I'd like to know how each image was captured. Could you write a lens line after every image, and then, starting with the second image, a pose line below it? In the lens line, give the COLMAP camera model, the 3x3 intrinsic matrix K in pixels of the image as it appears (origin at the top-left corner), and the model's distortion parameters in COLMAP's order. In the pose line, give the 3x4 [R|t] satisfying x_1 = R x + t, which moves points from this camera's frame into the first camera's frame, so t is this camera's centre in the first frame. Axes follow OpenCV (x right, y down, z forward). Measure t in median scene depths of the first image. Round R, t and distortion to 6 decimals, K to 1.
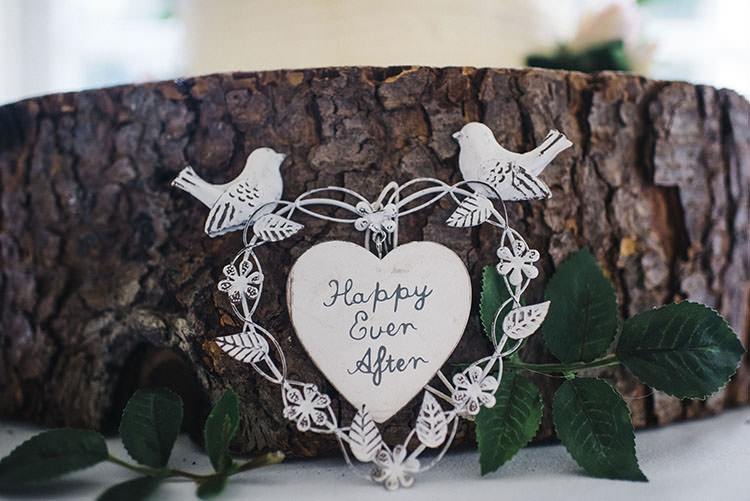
lens RADIAL K [[767.2, 0, 377.2], [0, 767.2, 252.3], [0, 0, 1]] dist [-0.058749, 0.000000]
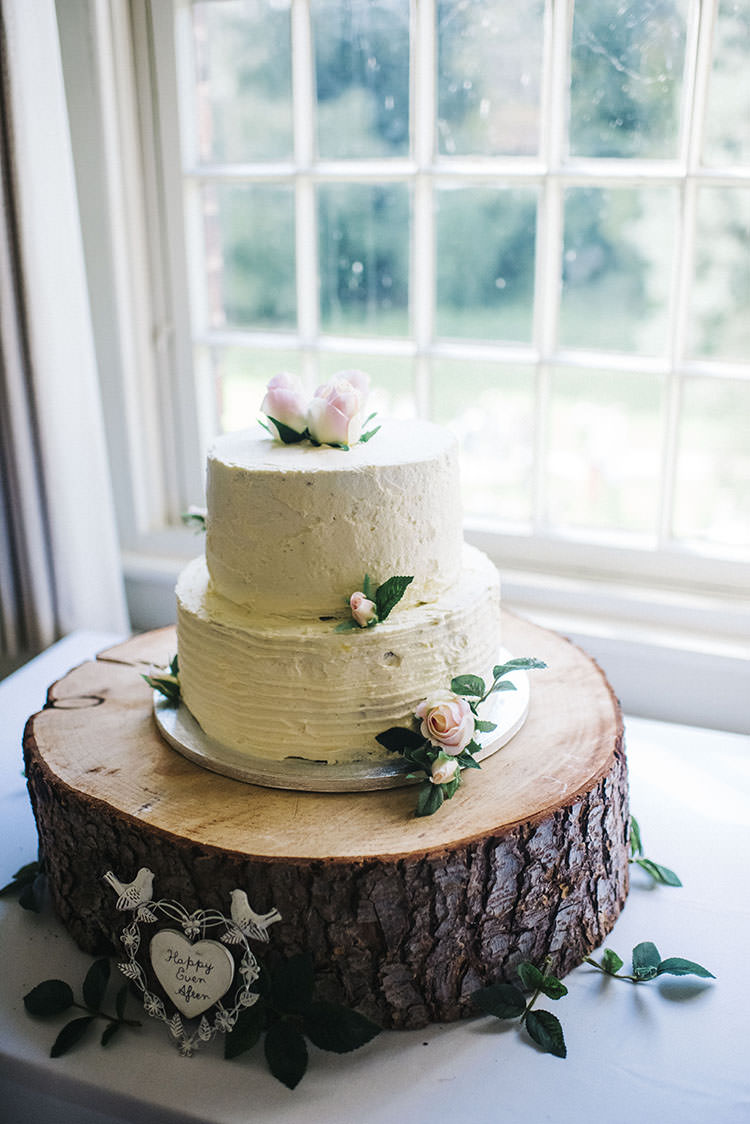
lens RADIAL K [[1149.8, 0, 373.7], [0, 1149.8, 559.6], [0, 0, 1]] dist [-0.058749, 0.000000]
pose [[0.923423, 0.138094, -0.358078, 1.318135], [-0.006635, 0.938626, 0.344873, -1.890875], [0.383727, -0.316088, 0.867665, -1.013001]]
